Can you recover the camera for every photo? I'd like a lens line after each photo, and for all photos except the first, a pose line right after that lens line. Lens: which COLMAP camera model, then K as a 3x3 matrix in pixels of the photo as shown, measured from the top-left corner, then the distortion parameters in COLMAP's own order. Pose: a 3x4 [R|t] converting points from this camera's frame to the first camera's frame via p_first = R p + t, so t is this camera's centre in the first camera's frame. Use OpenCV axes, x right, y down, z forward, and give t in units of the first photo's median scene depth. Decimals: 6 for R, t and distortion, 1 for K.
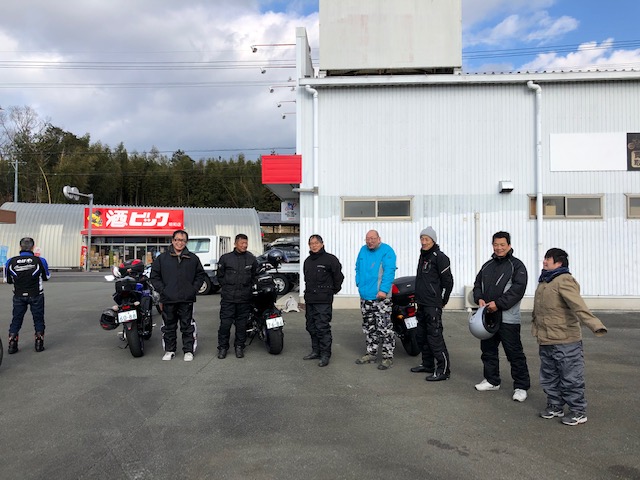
lens RADIAL K [[520.7, 0, 321.6], [0, 520.7, 239.0], [0, 0, 1]] dist [0.041587, -0.033137]
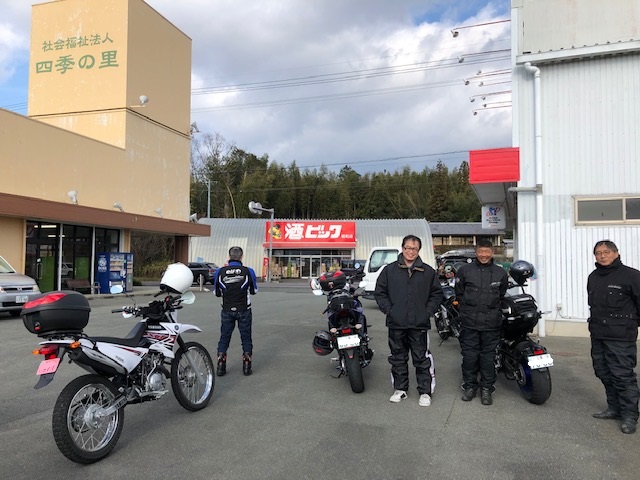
lens RADIAL K [[520.7, 0, 319.0], [0, 520.7, 237.1], [0, 0, 1]] dist [0.041587, -0.033137]
pose [[0.951002, -0.010021, -0.309021, -0.148020], [0.001493, 0.999612, -0.027821, 0.007097], [0.309180, 0.025996, 0.950648, 0.195899]]
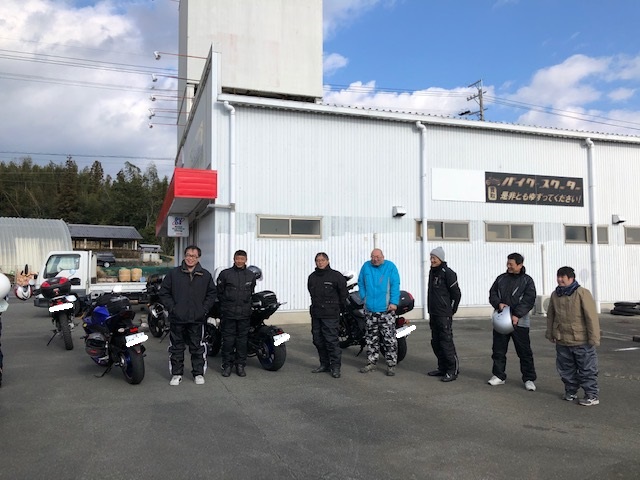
lens RADIAL K [[520.7, 0, 323.5], [0, 520.7, 237.6], [0, 0, 1]] dist [0.041587, -0.033137]
pose [[0.928616, 0.022595, 0.370354, -0.372568], [-0.009372, 0.999254, -0.037465, 0.001896], [-0.370925, 0.031319, 0.928135, 0.023171]]
